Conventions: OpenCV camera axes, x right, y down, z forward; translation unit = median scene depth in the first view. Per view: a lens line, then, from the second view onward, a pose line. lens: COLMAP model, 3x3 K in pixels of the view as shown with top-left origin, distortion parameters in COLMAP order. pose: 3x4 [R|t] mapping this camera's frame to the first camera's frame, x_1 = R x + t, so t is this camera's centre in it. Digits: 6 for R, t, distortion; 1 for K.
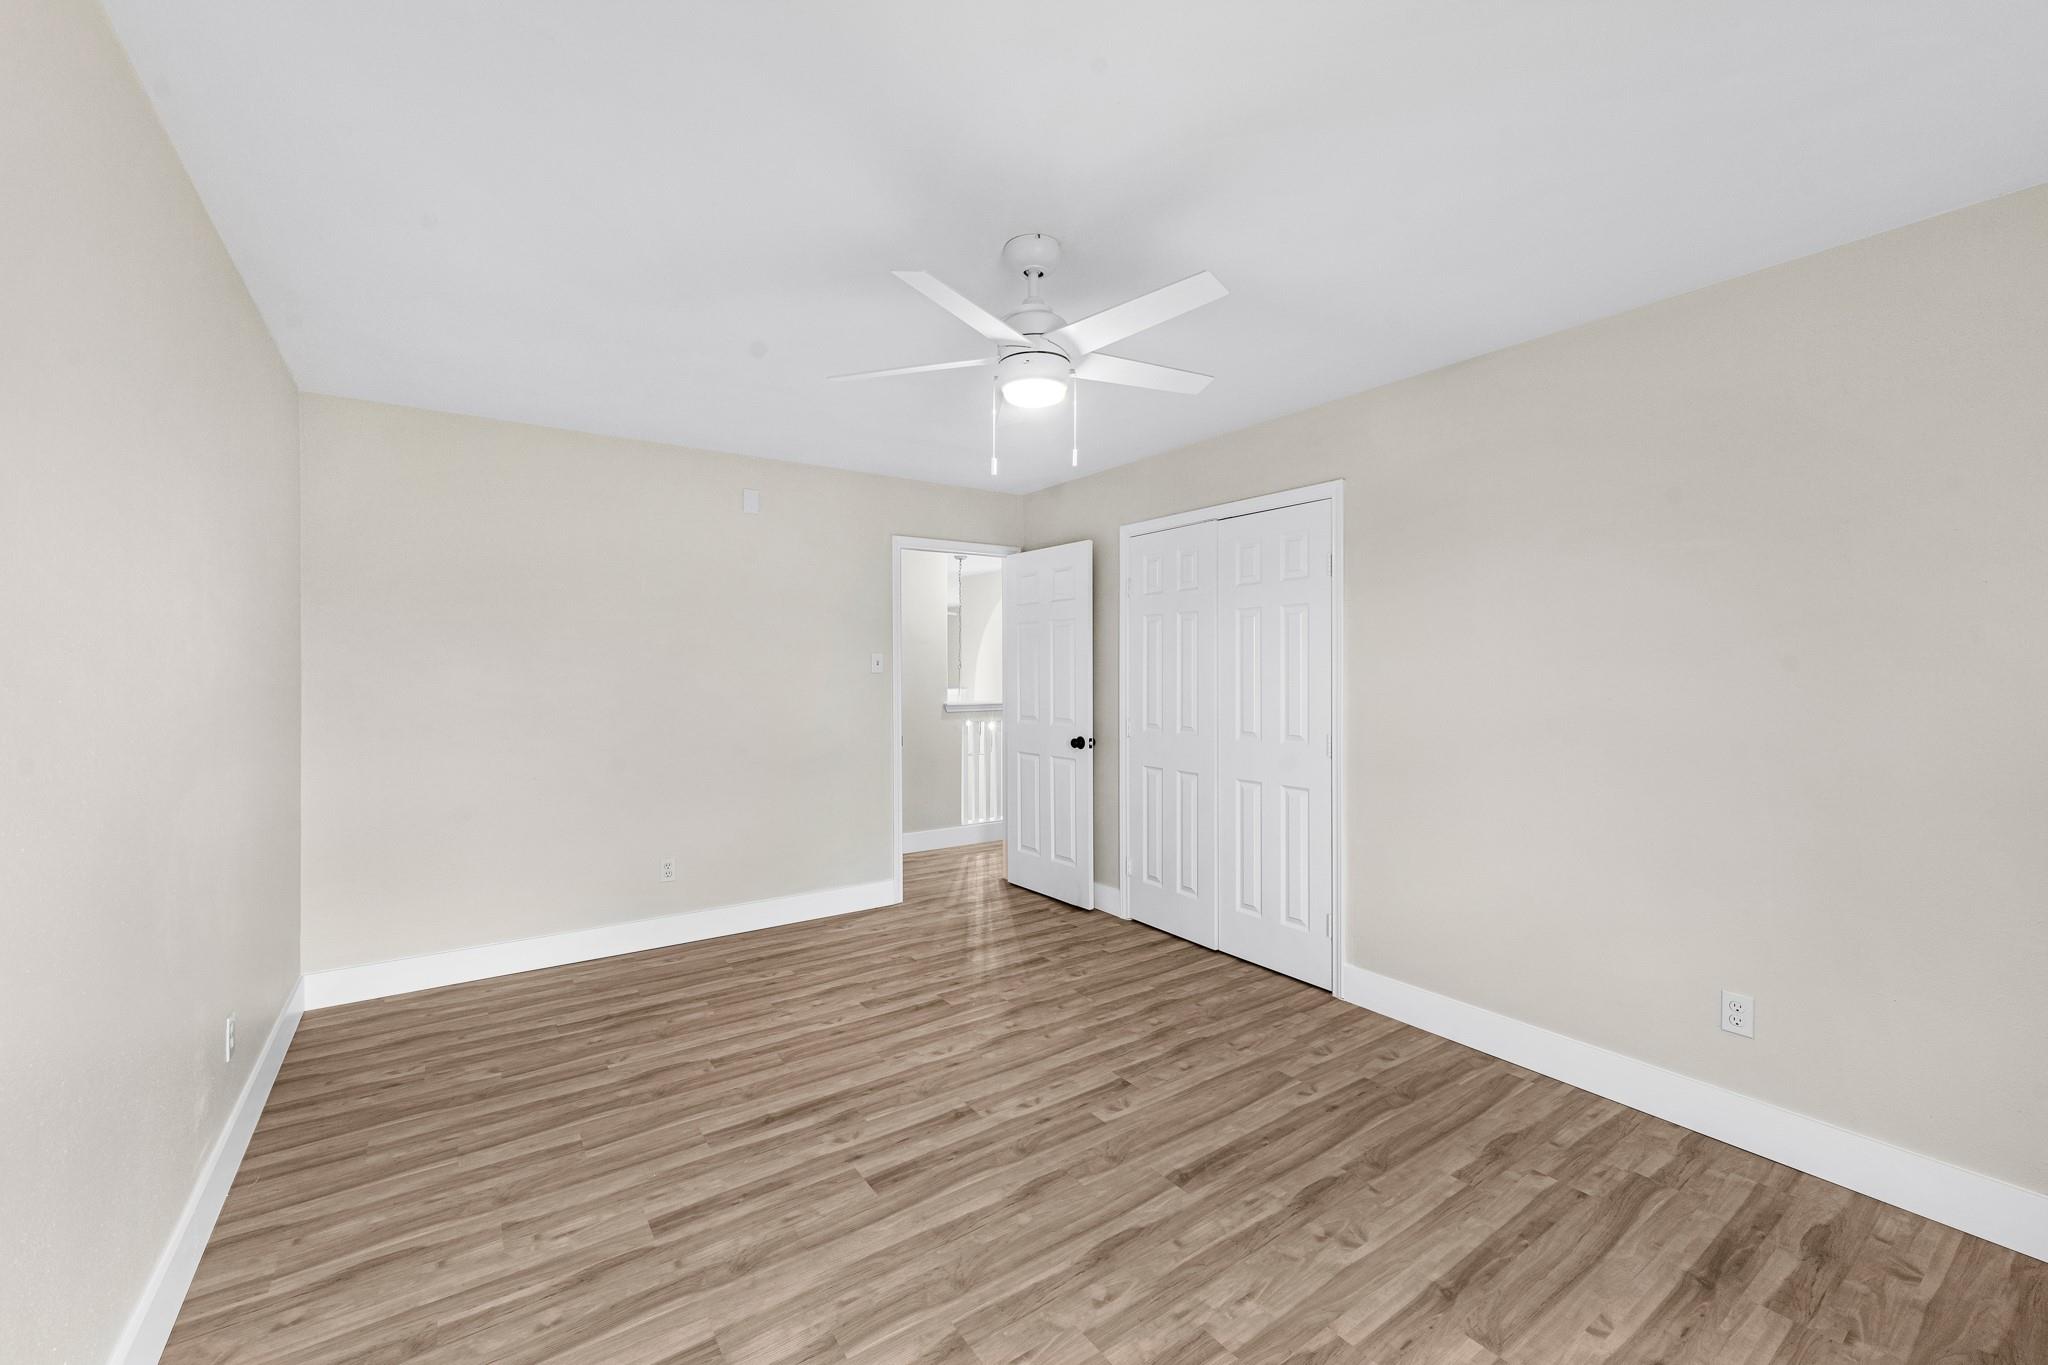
lens RADIAL K [[824.8, 0, 1022.5], [0, 824.8, 672.5], [0, 0, 1]] dist [-0.000955, -0.000183]
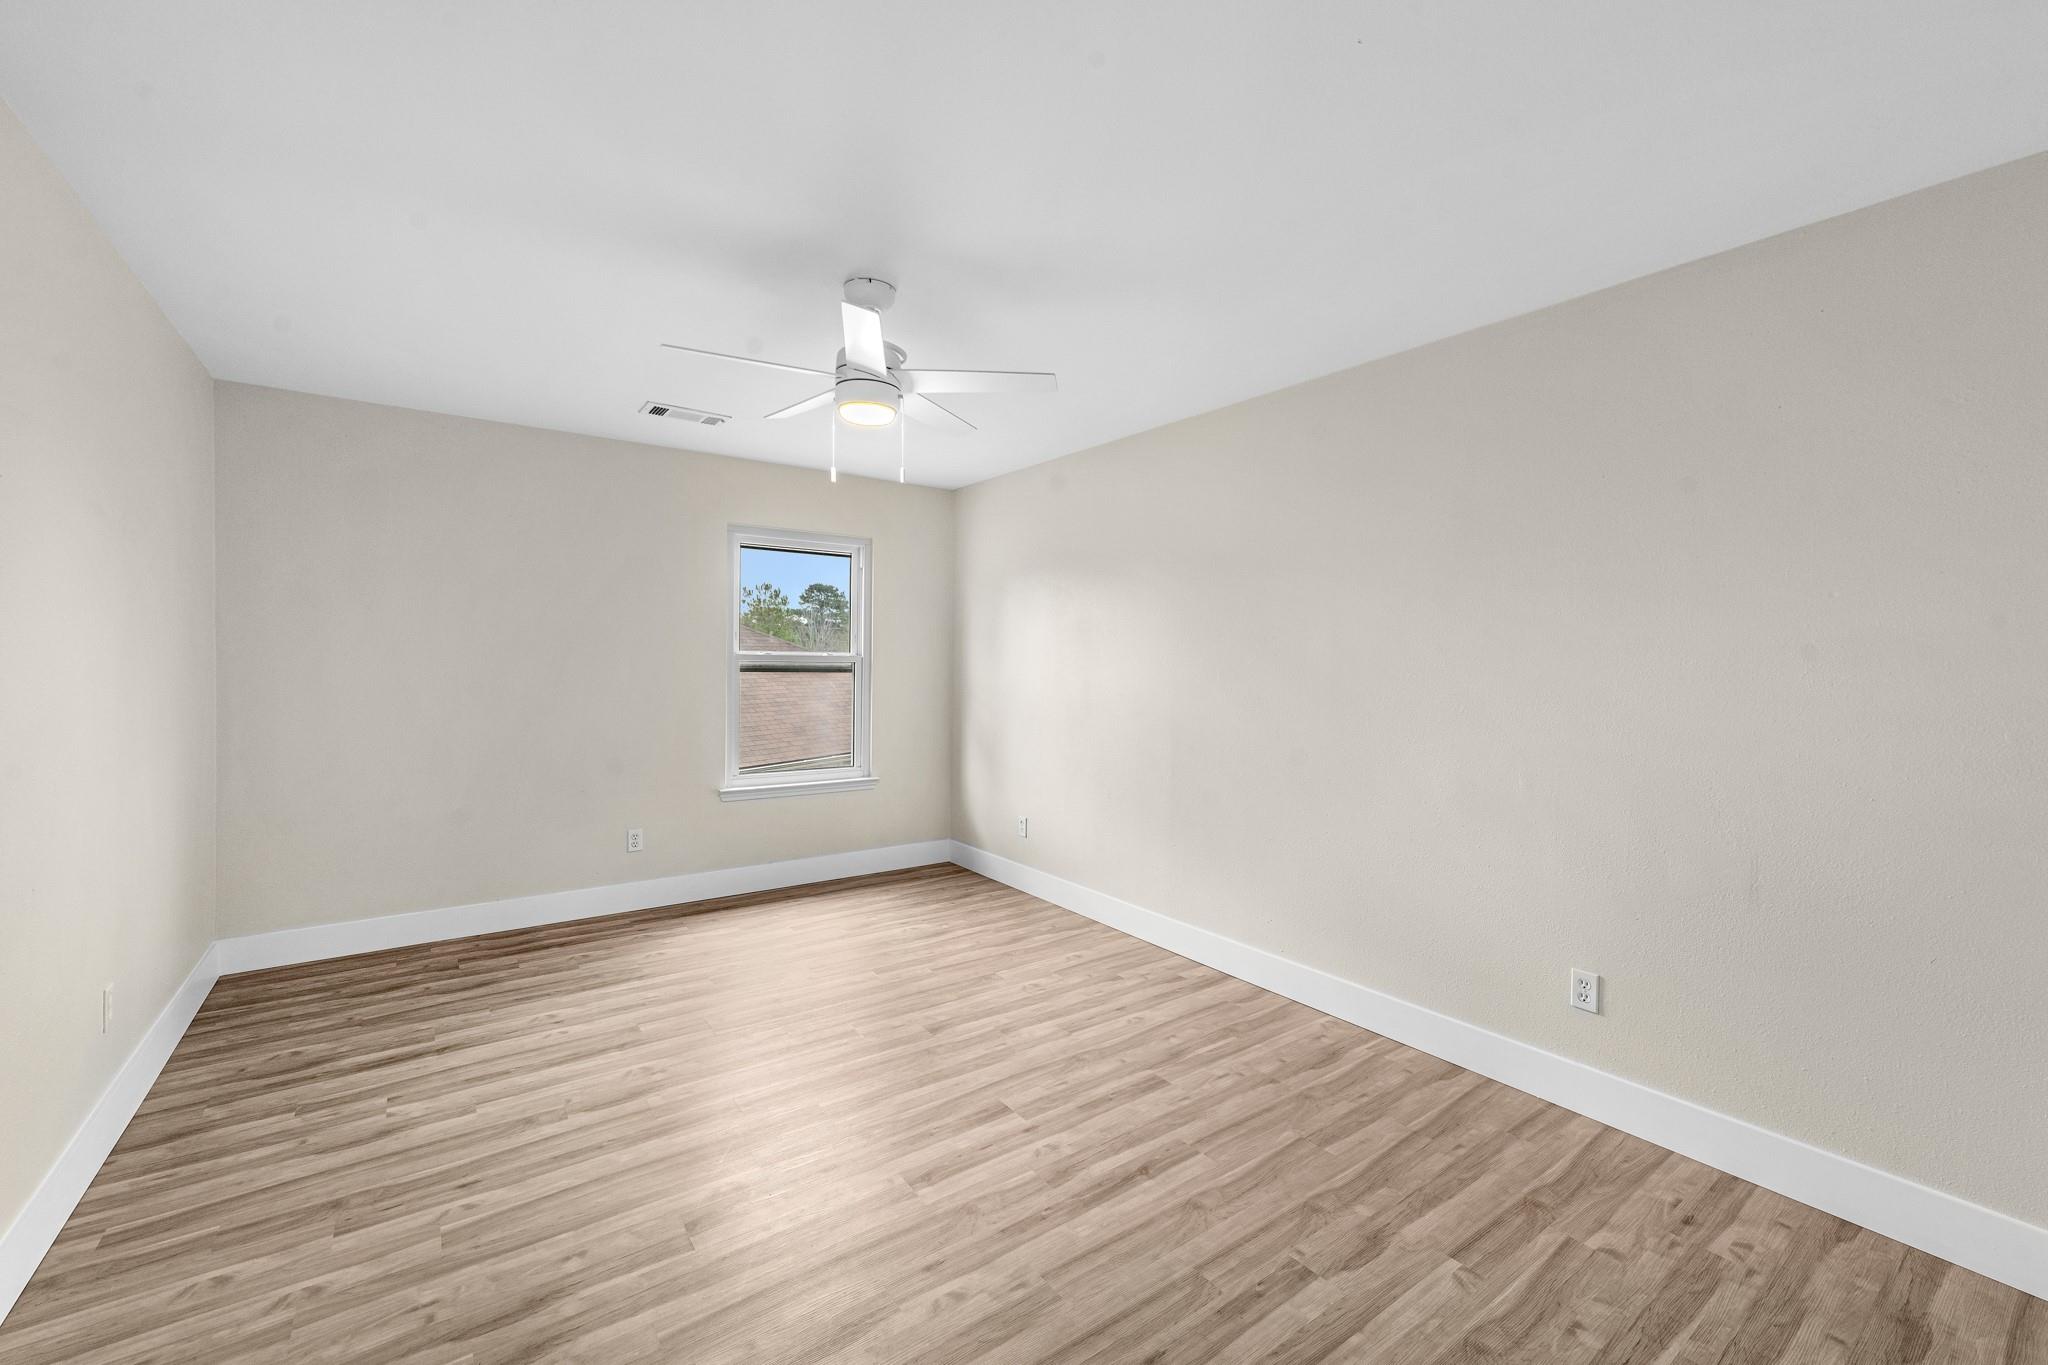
lens RADIAL K [[829.3, 0, 1028.1], [0, 829.3, 713.7], [0, 0, 1]] dist [0.012786, -0.000374]
pose [[-0.999733, -0.009311, -0.021153, -0.174469], [-0.010795, 0.997405, 0.071180, -0.002892], [0.020435, 0.071389, -0.997239, 1.999955]]
